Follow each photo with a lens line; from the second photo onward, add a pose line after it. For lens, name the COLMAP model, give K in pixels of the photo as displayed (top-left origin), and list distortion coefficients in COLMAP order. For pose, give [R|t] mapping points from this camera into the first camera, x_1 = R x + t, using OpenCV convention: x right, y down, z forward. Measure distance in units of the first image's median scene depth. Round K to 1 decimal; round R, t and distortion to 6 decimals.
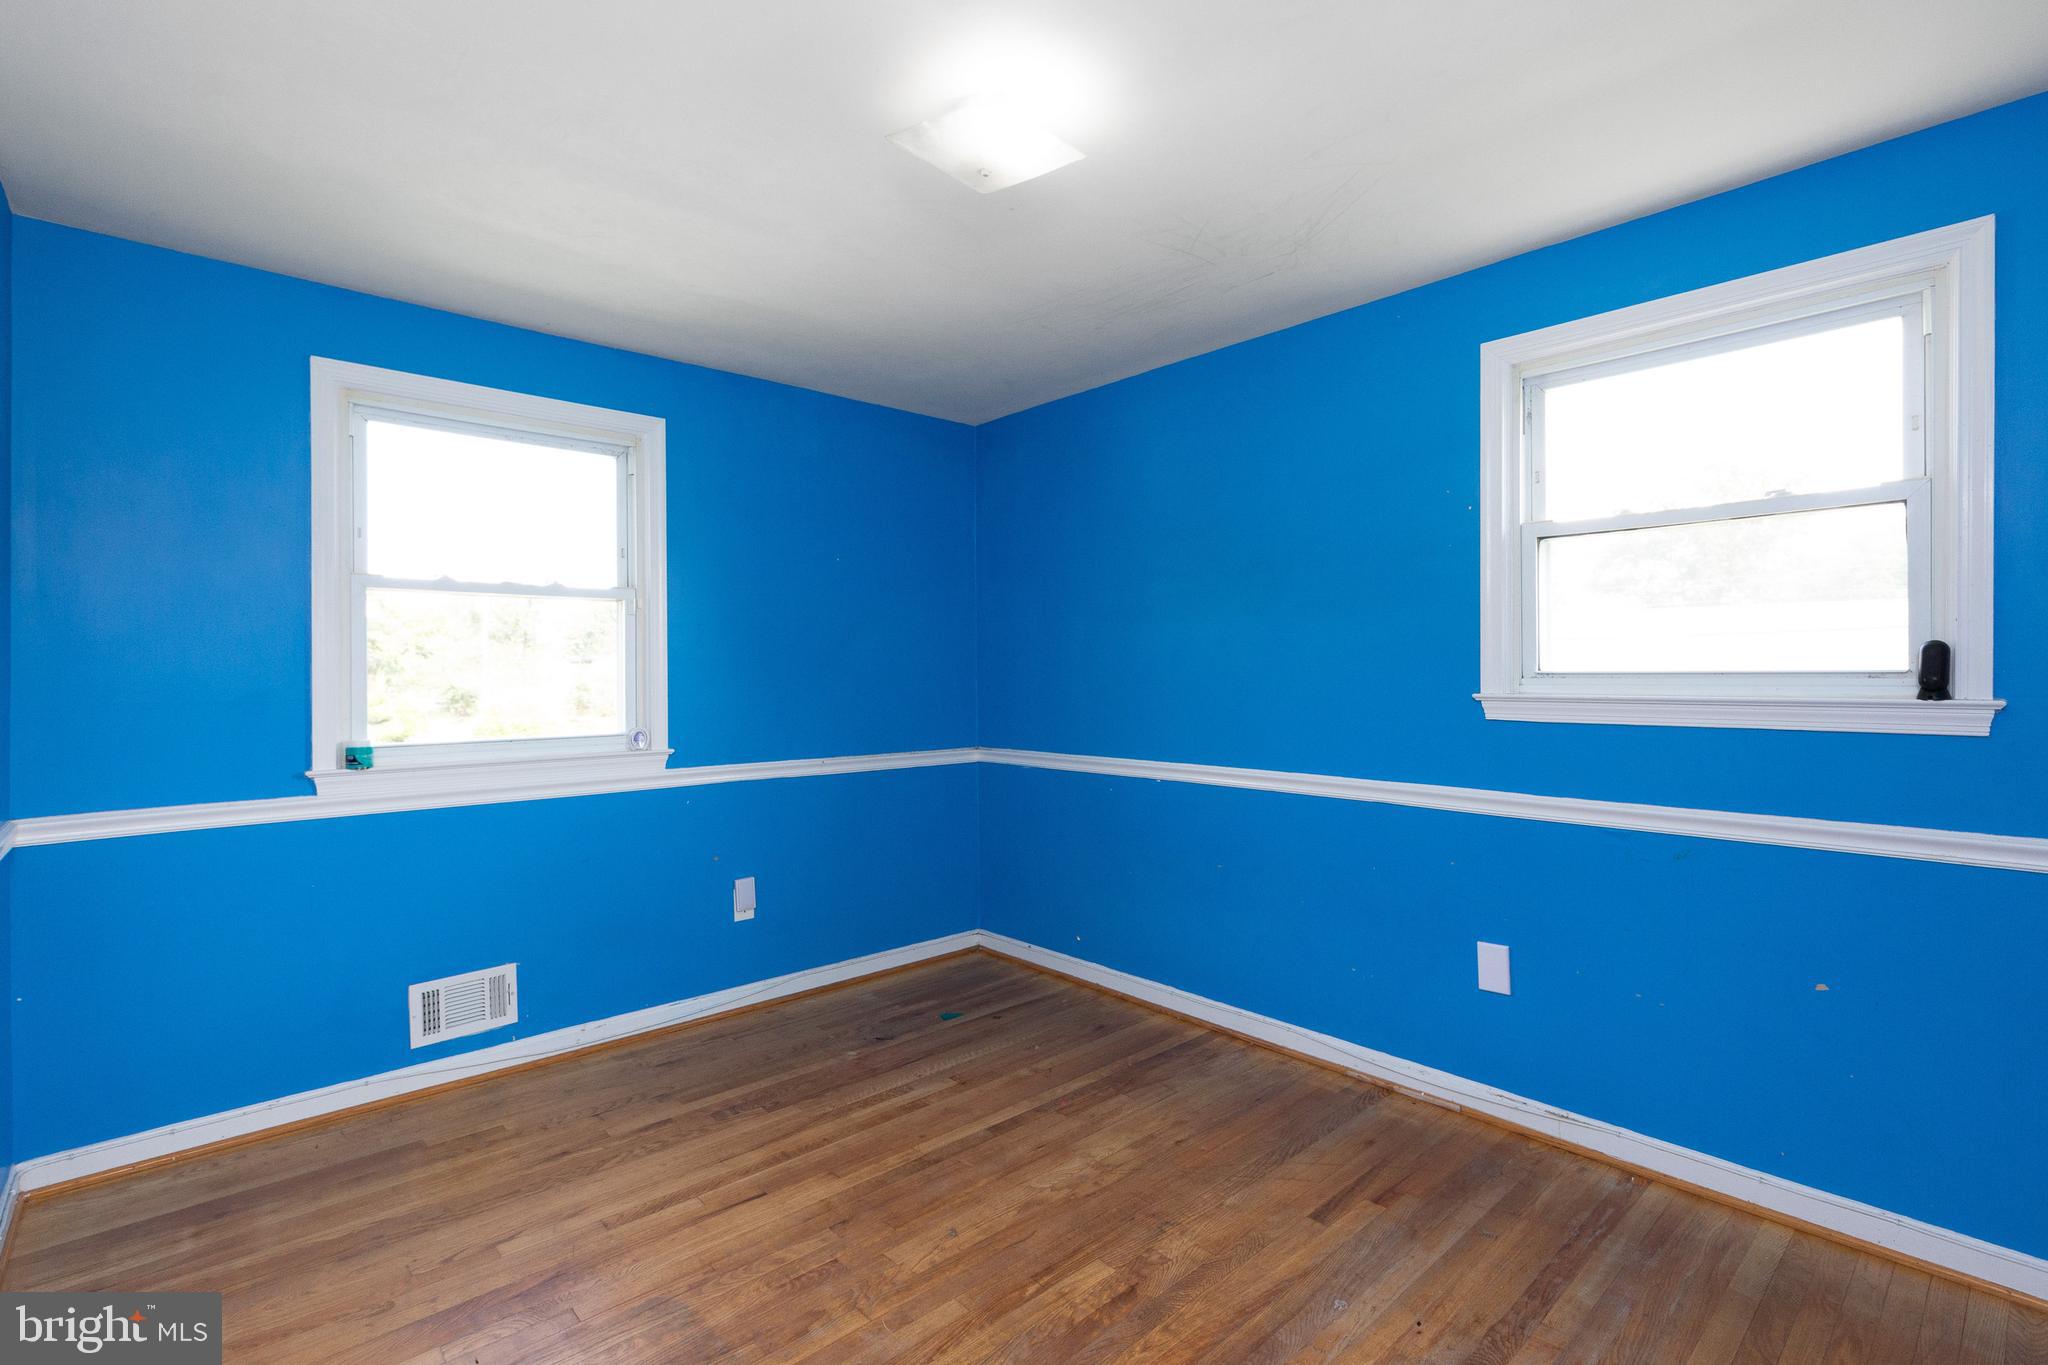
lens RADIAL K [[941.6, 0, 1034.8], [0, 941.6, 677.3], [0, 0, 1]] dist [0.005405, 0.000190]
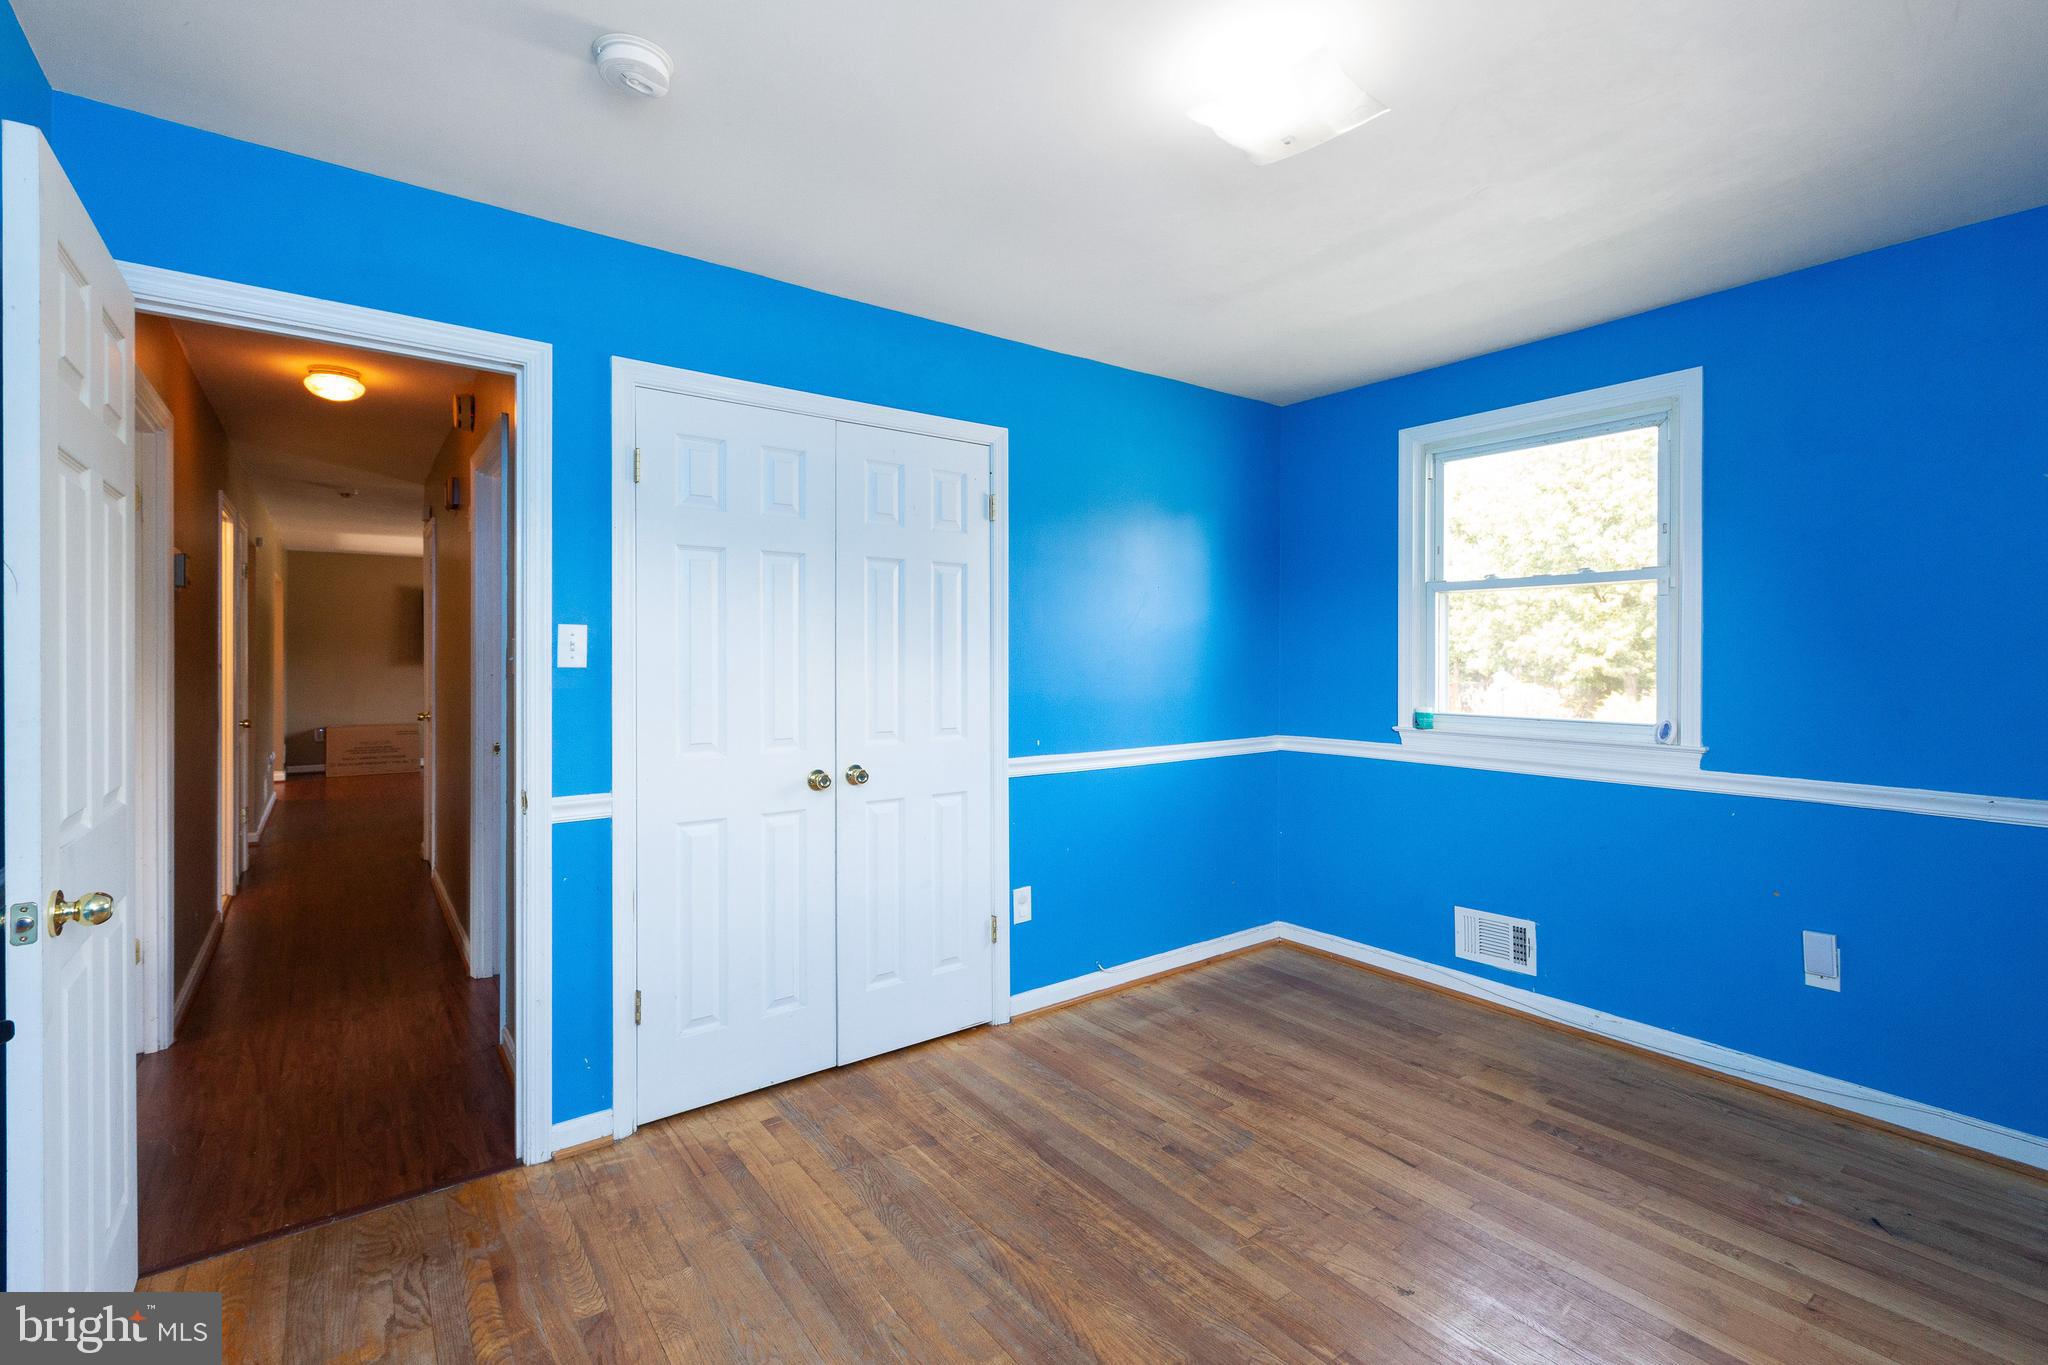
lens RADIAL K [[928.3, 0, 1038.9], [0, 928.3, 667.8], [0, 0, 1]] dist [0.005690, -0.001481]
pose [[-0.096987, 0.016991, -0.995141, 0.584212], [-0.009488, 0.999793, 0.017995, -0.007263], [0.995240, 0.011187, -0.096806, 0.532721]]
